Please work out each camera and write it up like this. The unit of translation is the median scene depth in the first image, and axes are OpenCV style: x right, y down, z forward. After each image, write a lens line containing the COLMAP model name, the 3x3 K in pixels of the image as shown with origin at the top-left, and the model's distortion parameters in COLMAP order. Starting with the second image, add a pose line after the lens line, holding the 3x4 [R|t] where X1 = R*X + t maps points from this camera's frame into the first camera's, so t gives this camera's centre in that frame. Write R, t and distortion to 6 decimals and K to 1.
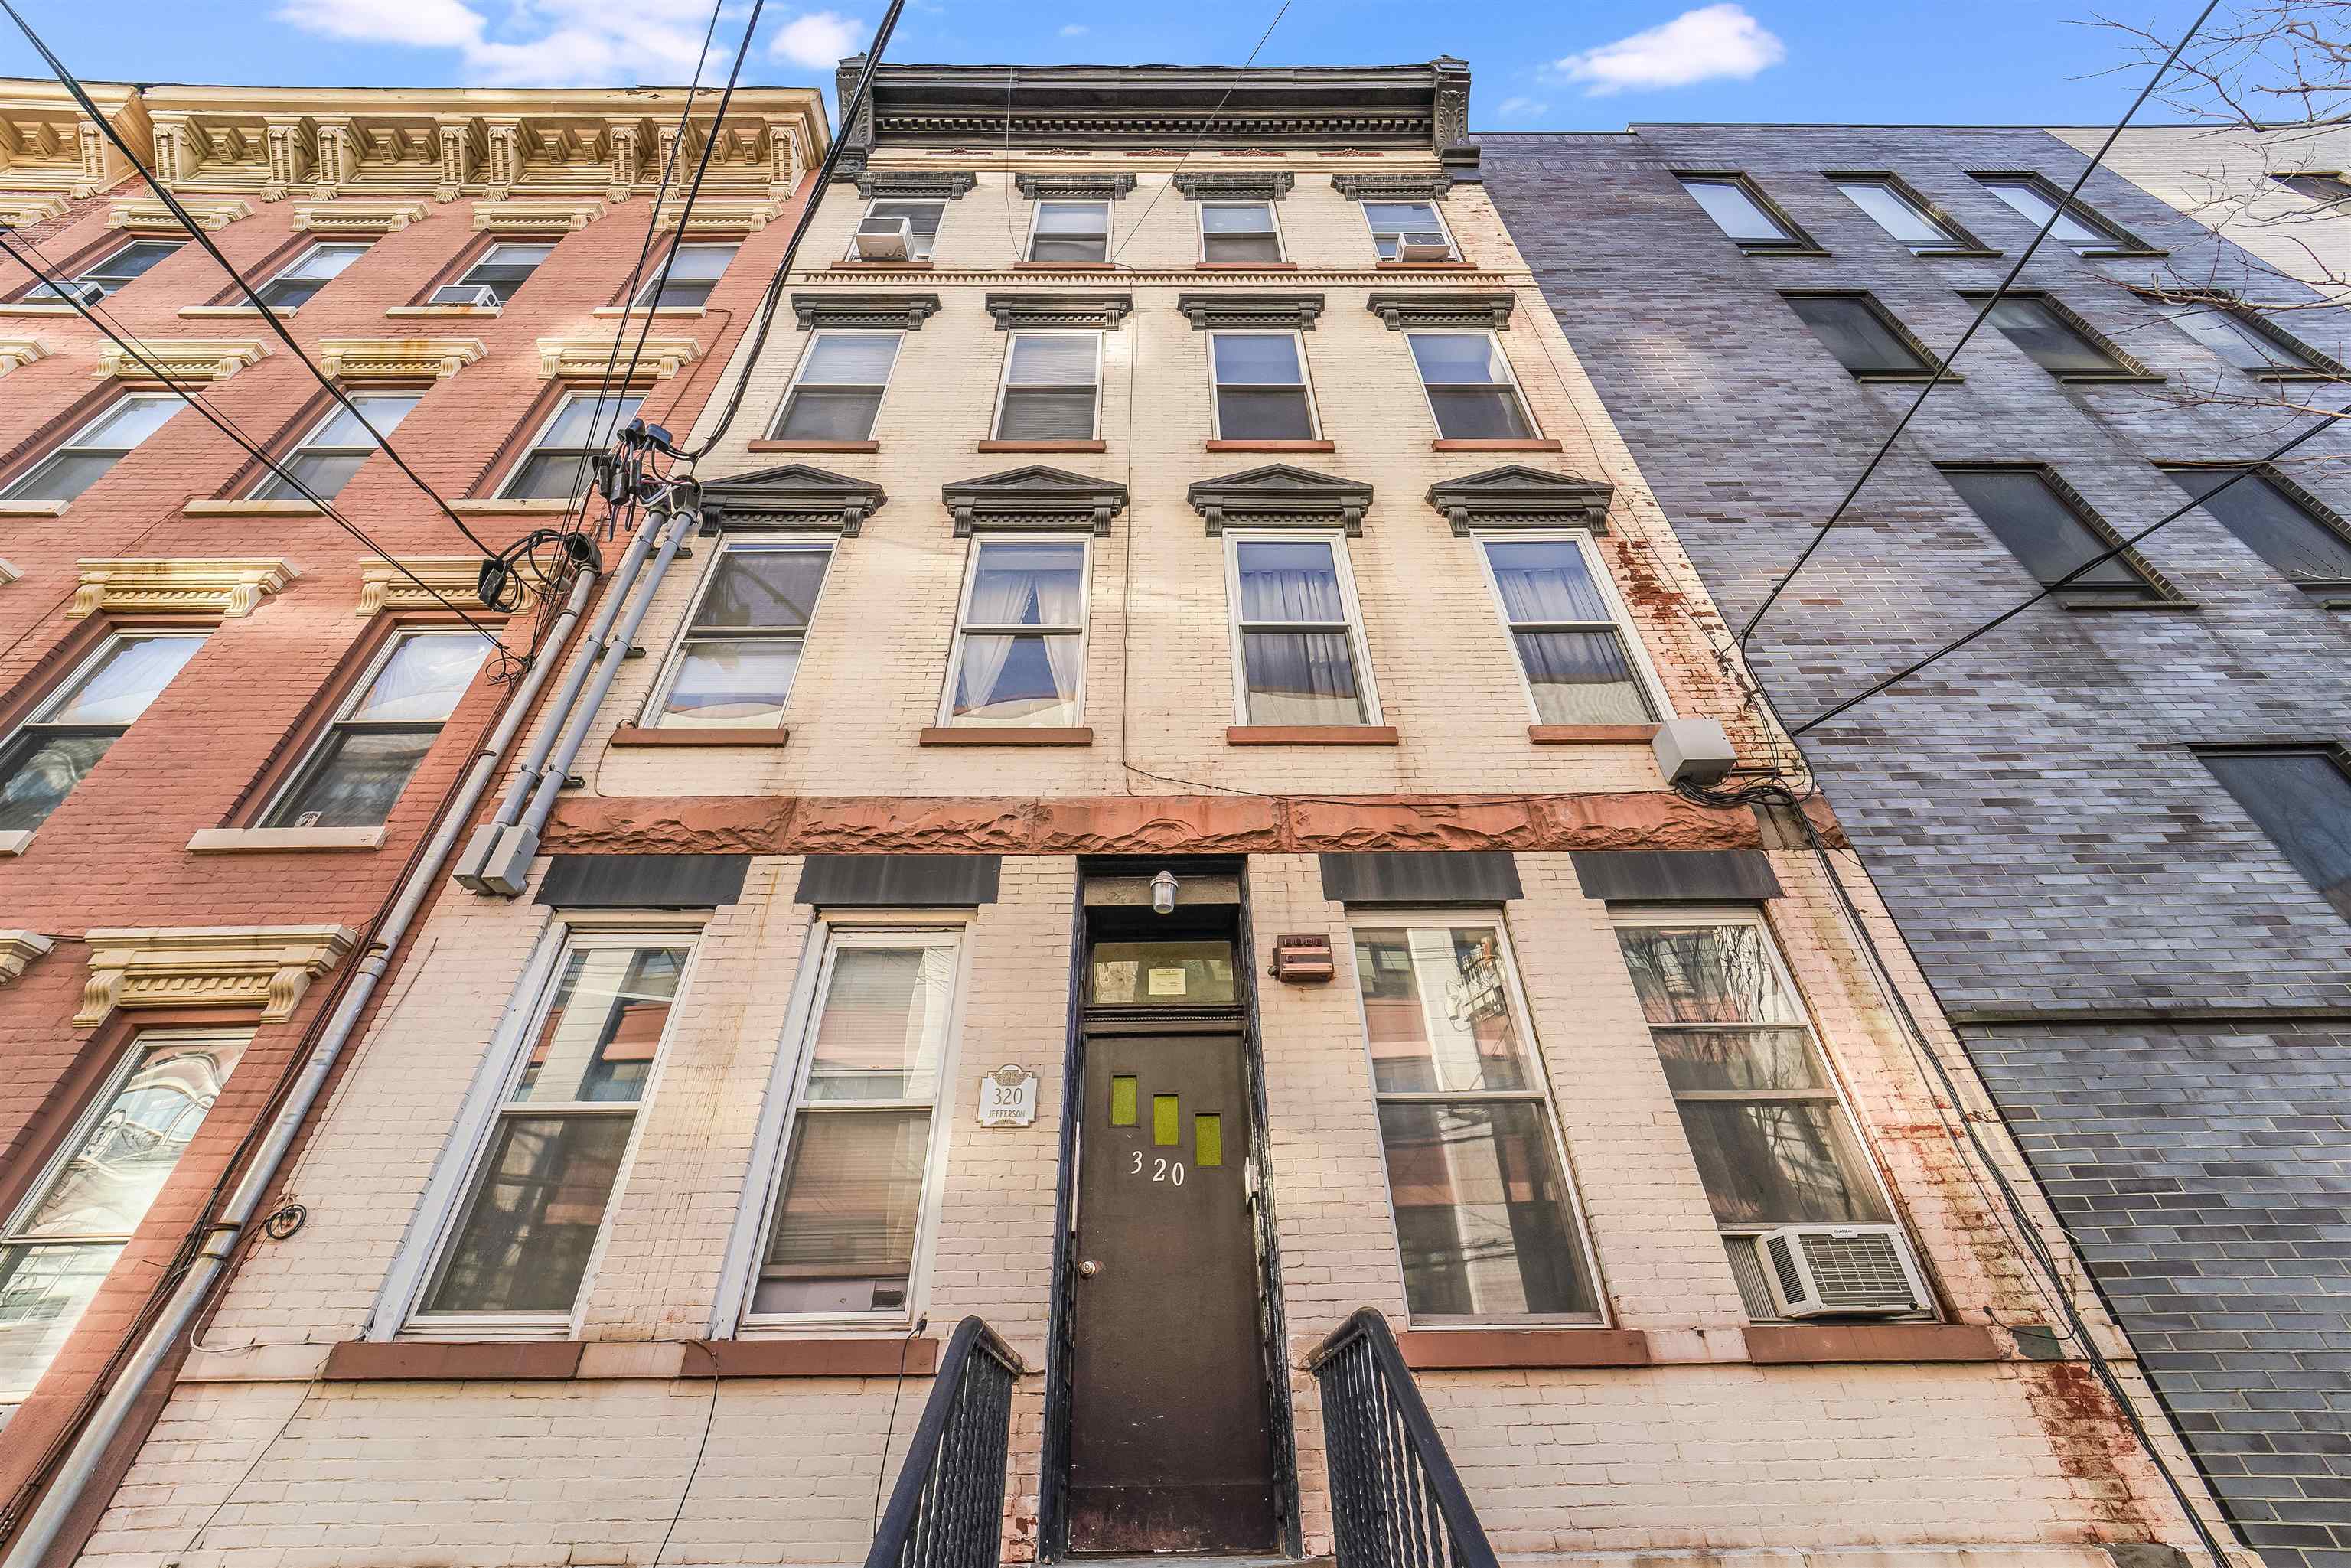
lens RADIAL K [[973.3, 0, 1177.5], [0, 973.3, 774.8], [0, 0, 1]] dist [-0.004611, -0.000250]
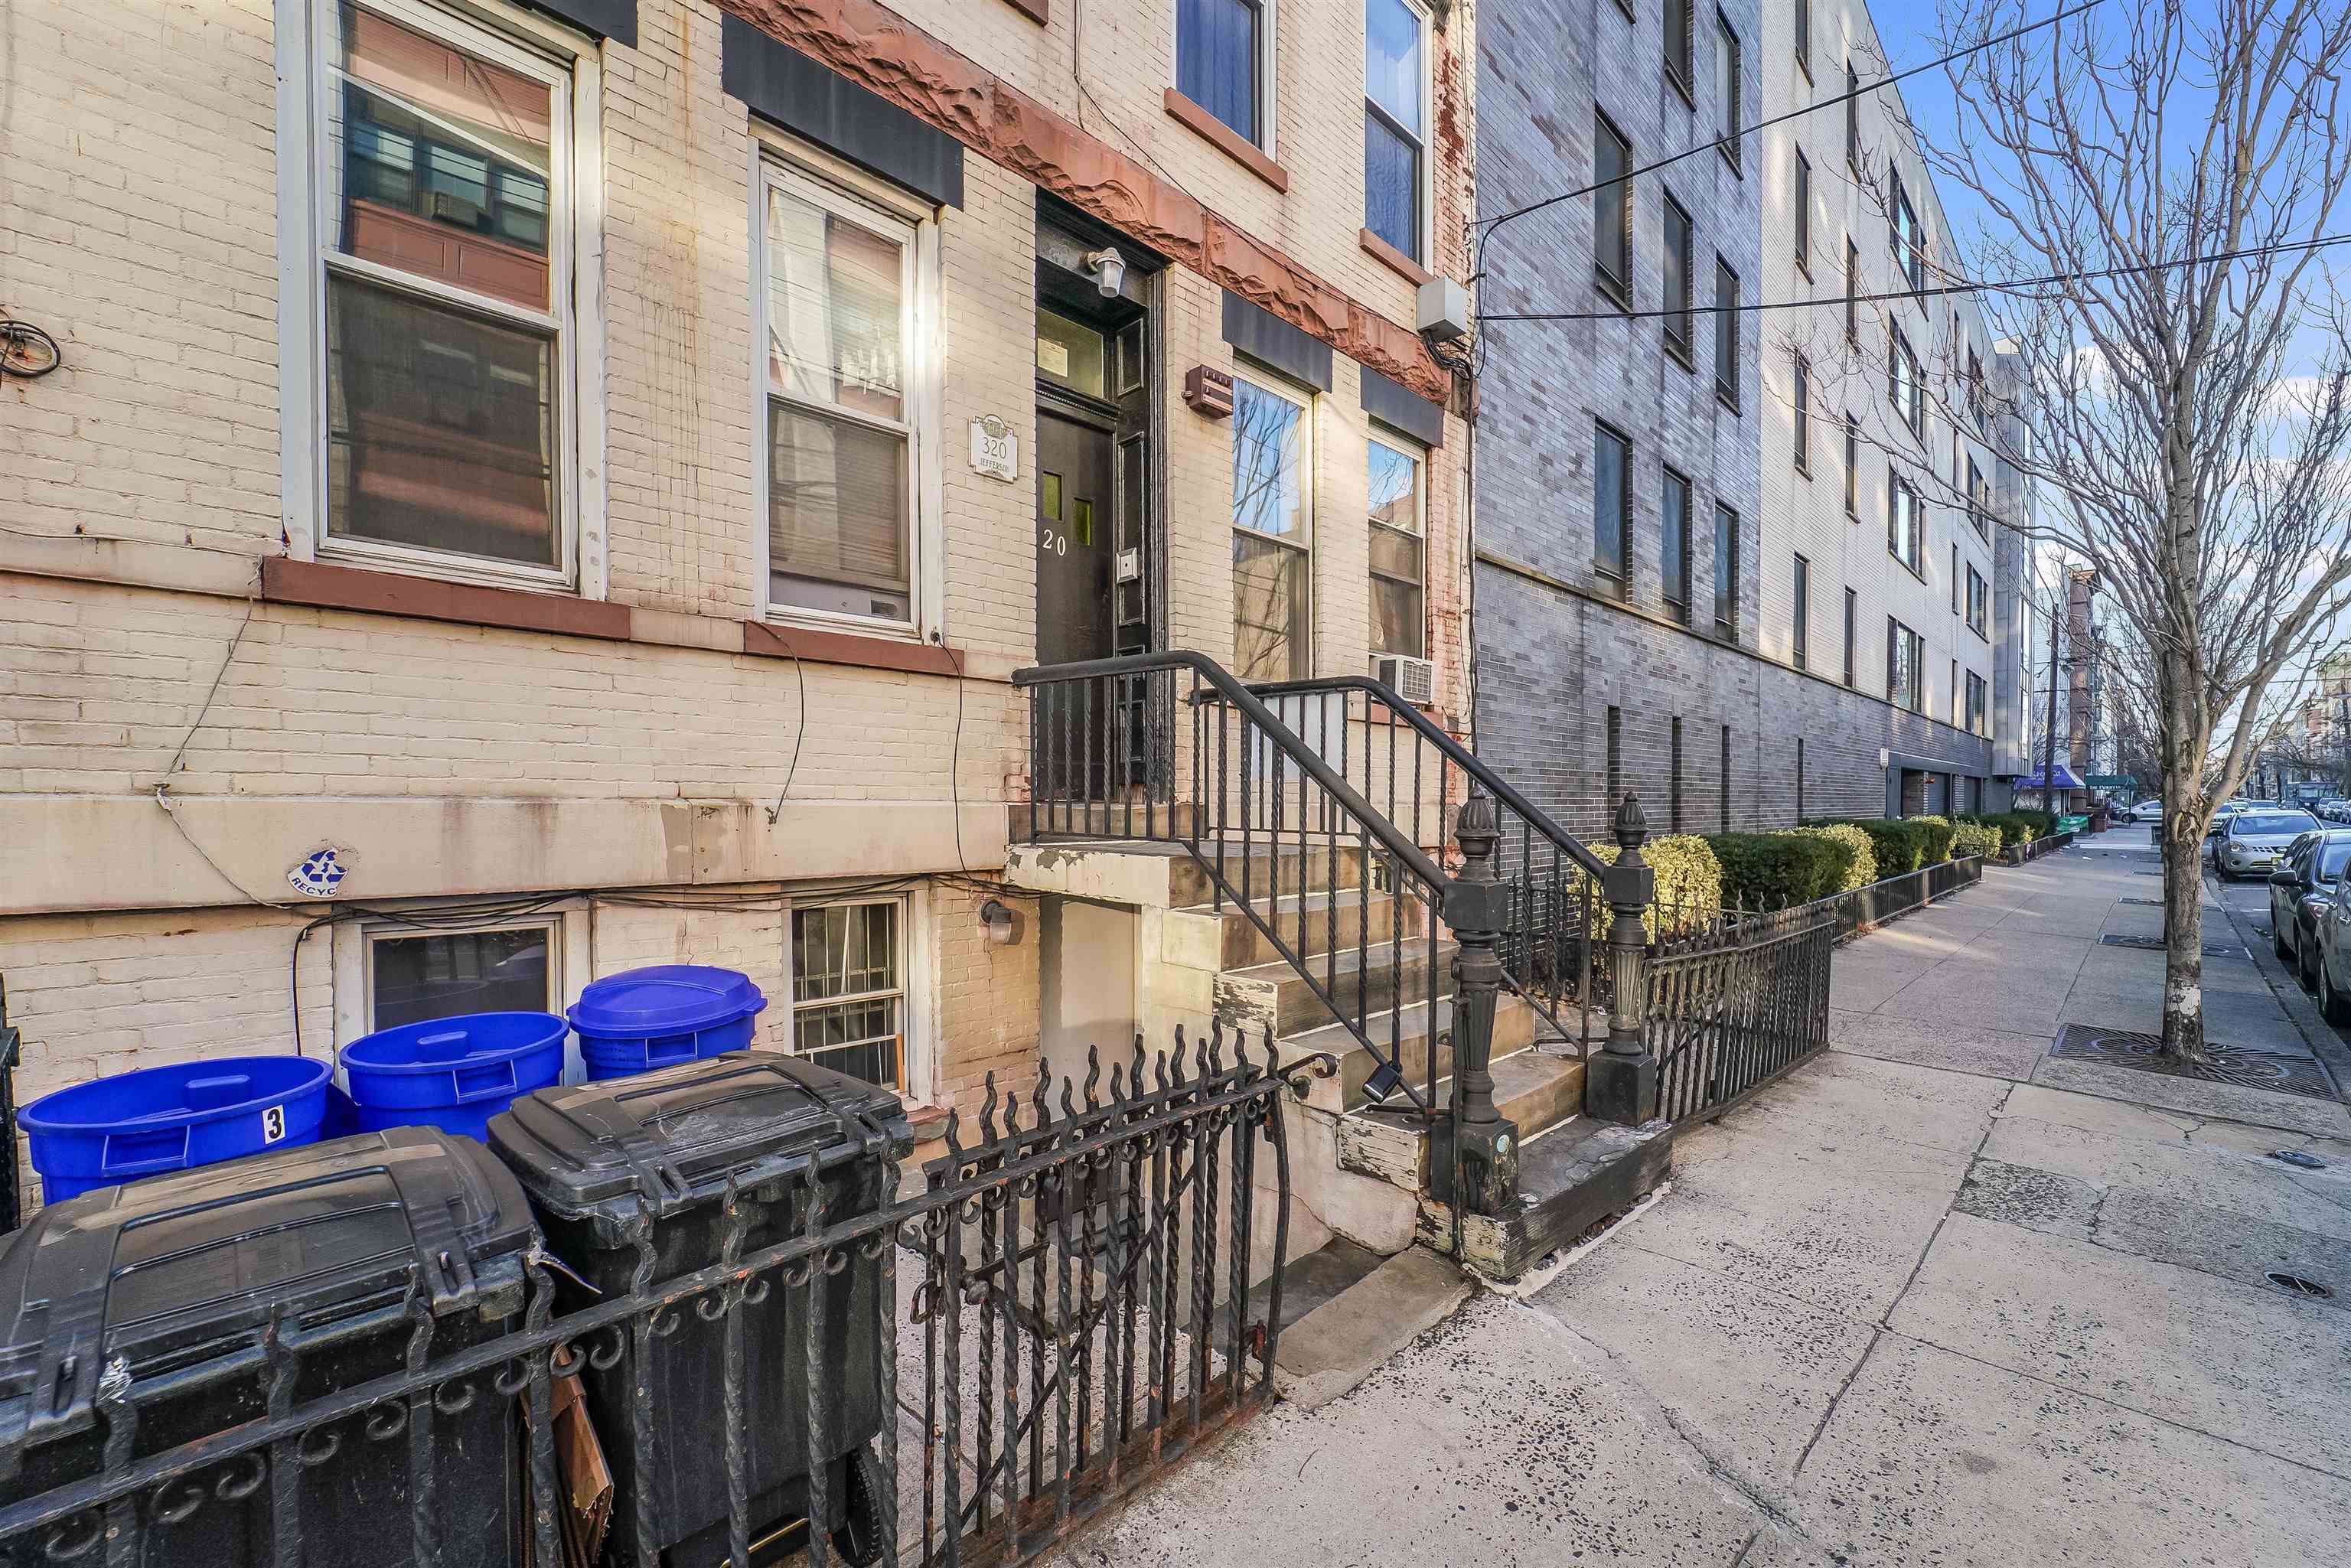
lens RADIAL K [[973.3, 0, 1170.2], [0, 973.3, 799.6], [0, 0, 1]] dist [-0.004611, -0.000250]
pose [[0.720044, 0.019137, 0.693664, -0.643382], [-0.459354, 0.762397, 0.455790, 0.051275], [-0.520125, -0.646826, 0.557750, 0.075511]]
